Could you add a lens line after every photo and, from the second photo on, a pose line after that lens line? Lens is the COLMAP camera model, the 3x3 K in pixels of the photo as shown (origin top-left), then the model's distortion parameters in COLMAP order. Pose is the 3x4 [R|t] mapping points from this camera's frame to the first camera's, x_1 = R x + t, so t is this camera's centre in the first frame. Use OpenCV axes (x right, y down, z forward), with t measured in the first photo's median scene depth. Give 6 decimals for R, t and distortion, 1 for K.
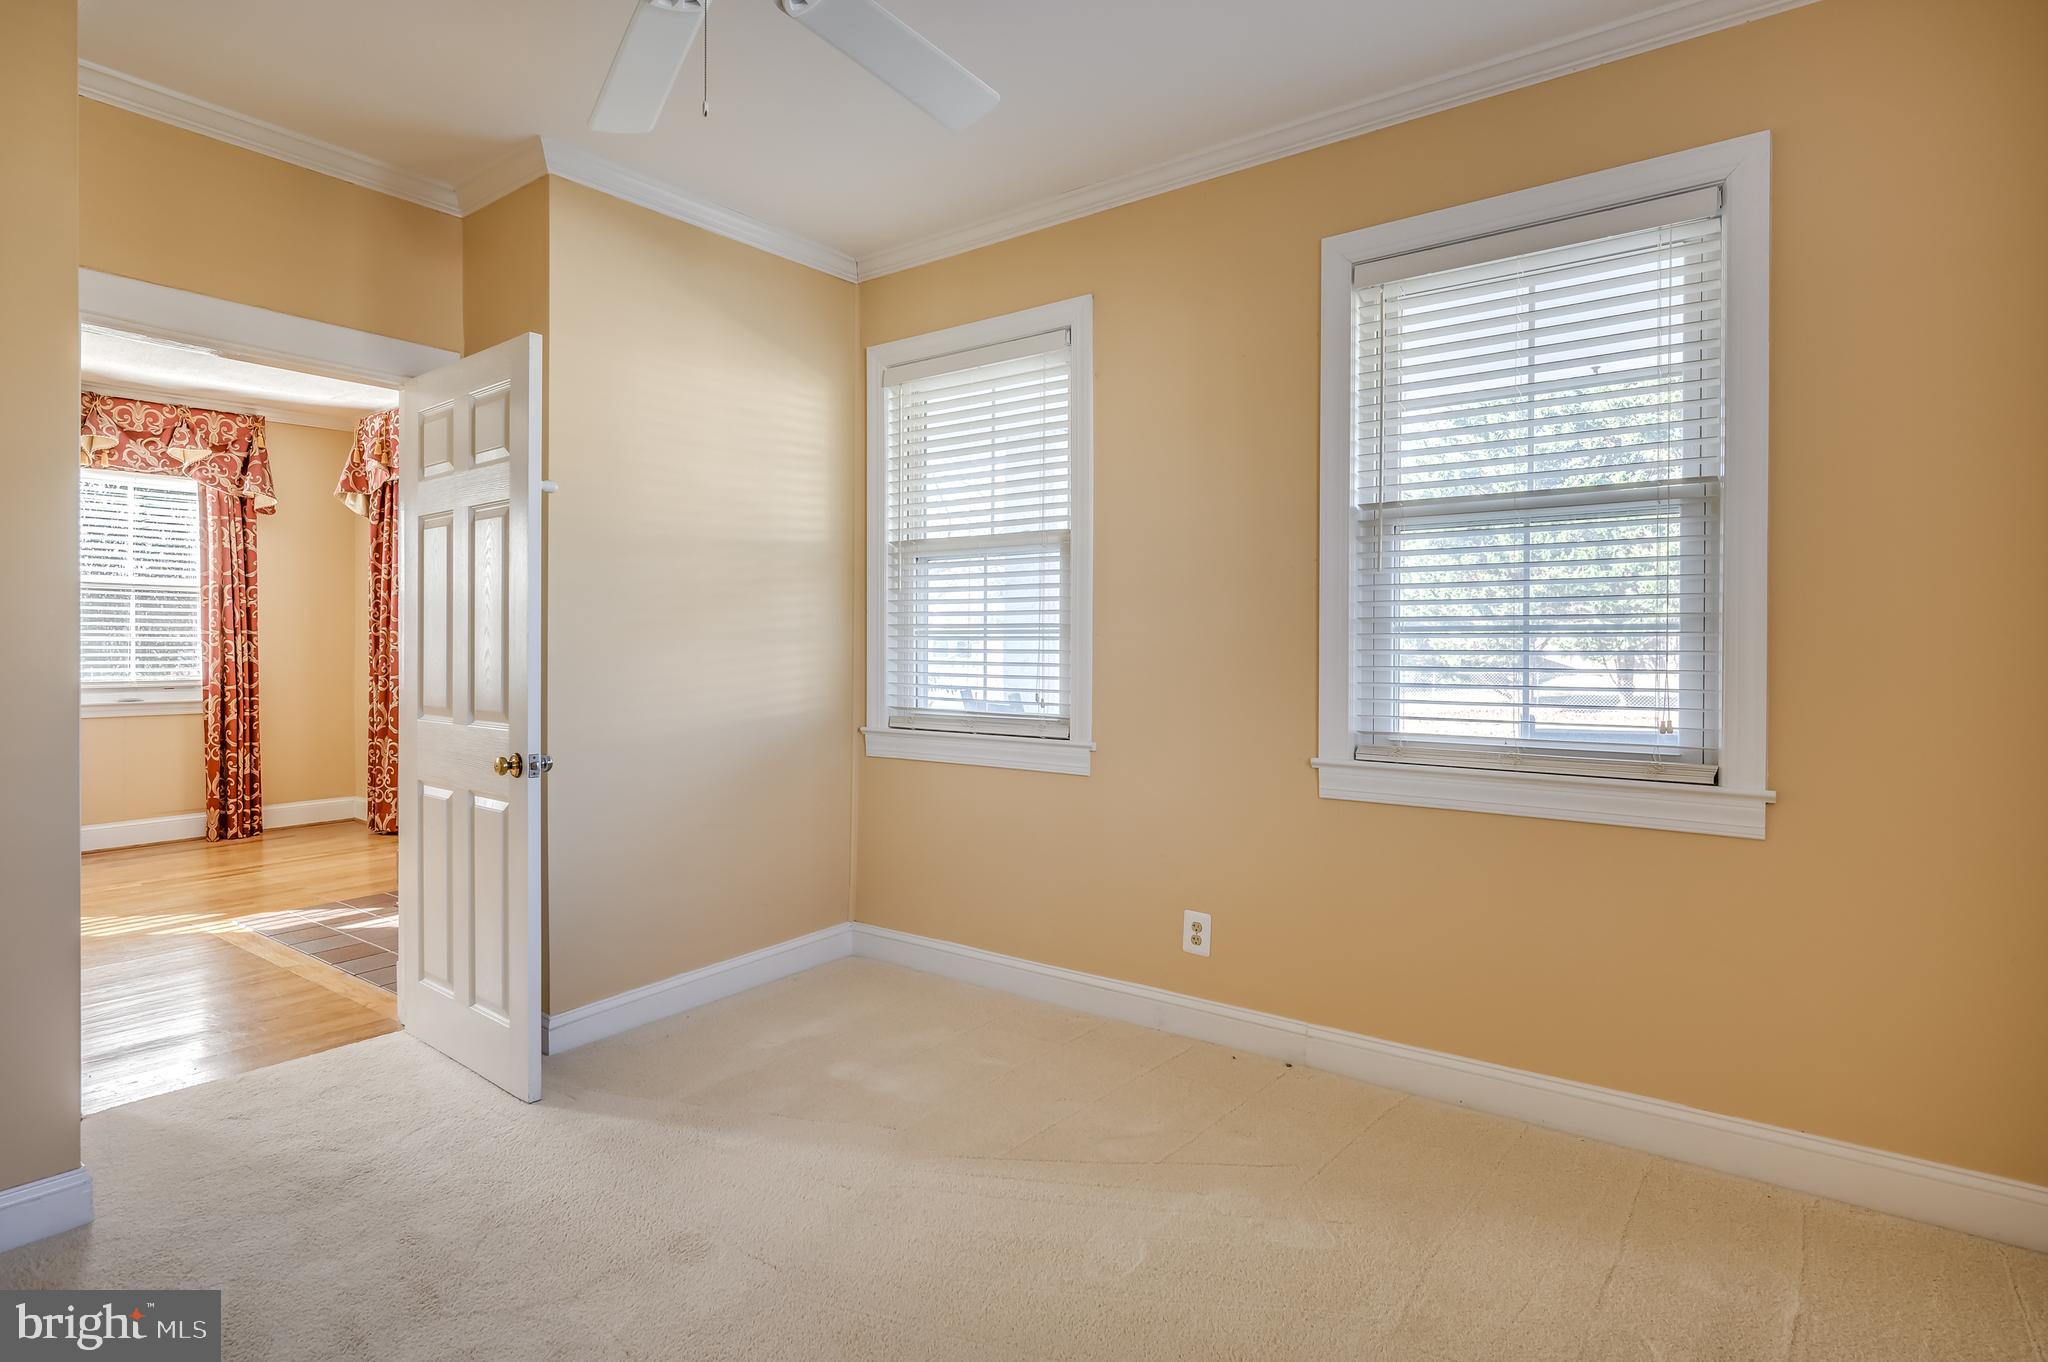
lens RADIAL K [[1105.1, 0, 1024.0], [0, 1105.1, 681.0], [0, 0, 1]] dist [-0.004815, -0.000863]
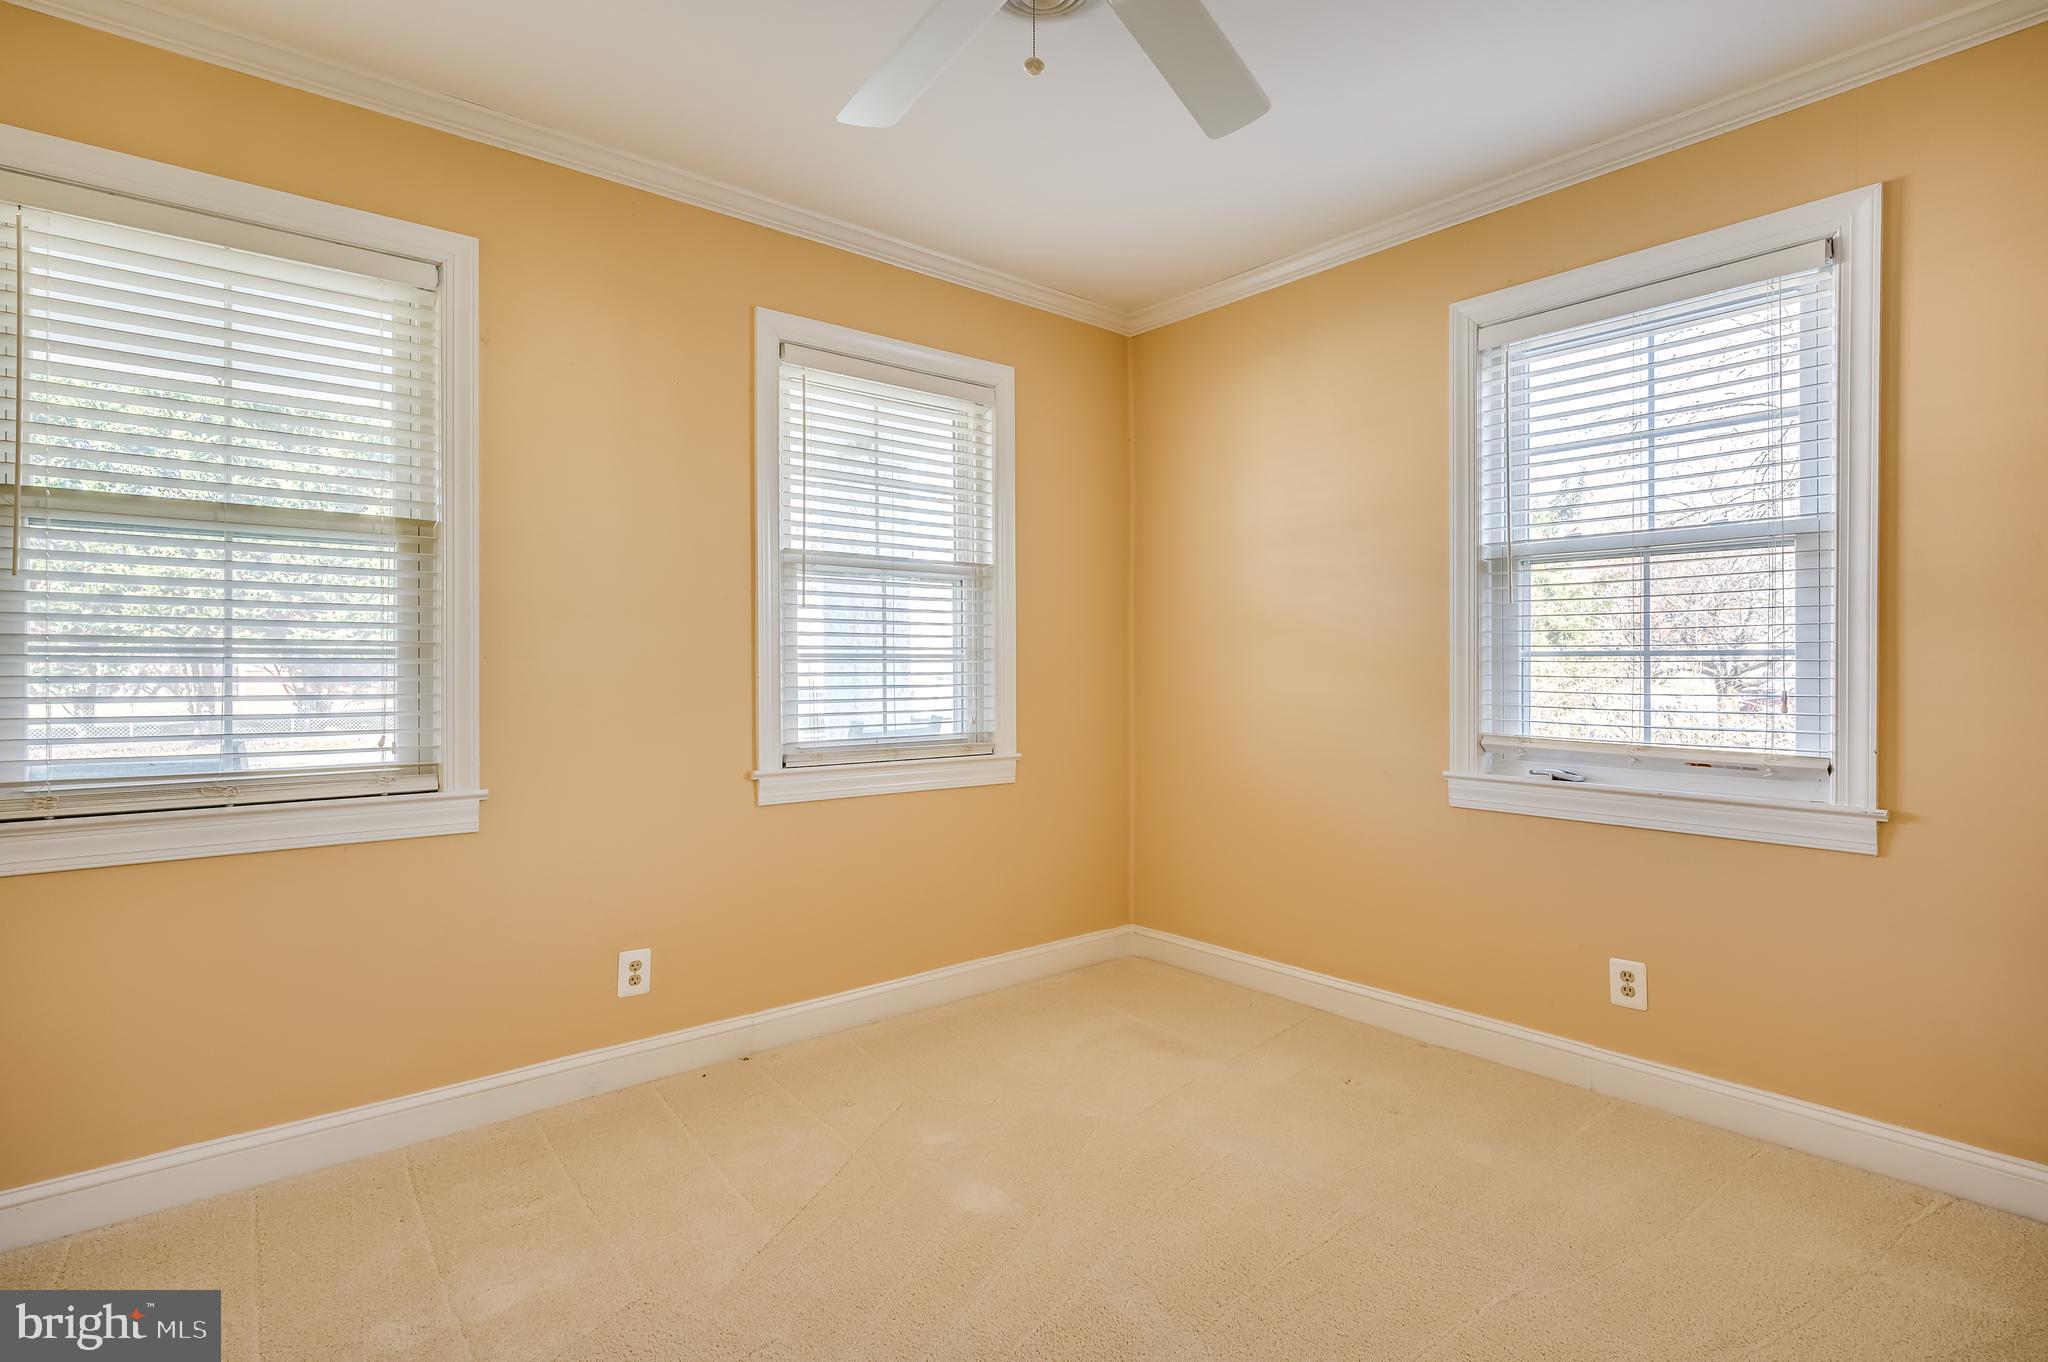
lens RADIAL K [[998.5, 0, 1024.0], [0, 998.5, 681.0], [0, 0, 1]] dist [0.001674, 0.000335]
pose [[0.209584, -0.013446, 0.977698, -0.606324], [0.034916, 0.999371, 0.006259, -0.015511], [-0.977167, 0.032825, 0.209921, 0.483766]]
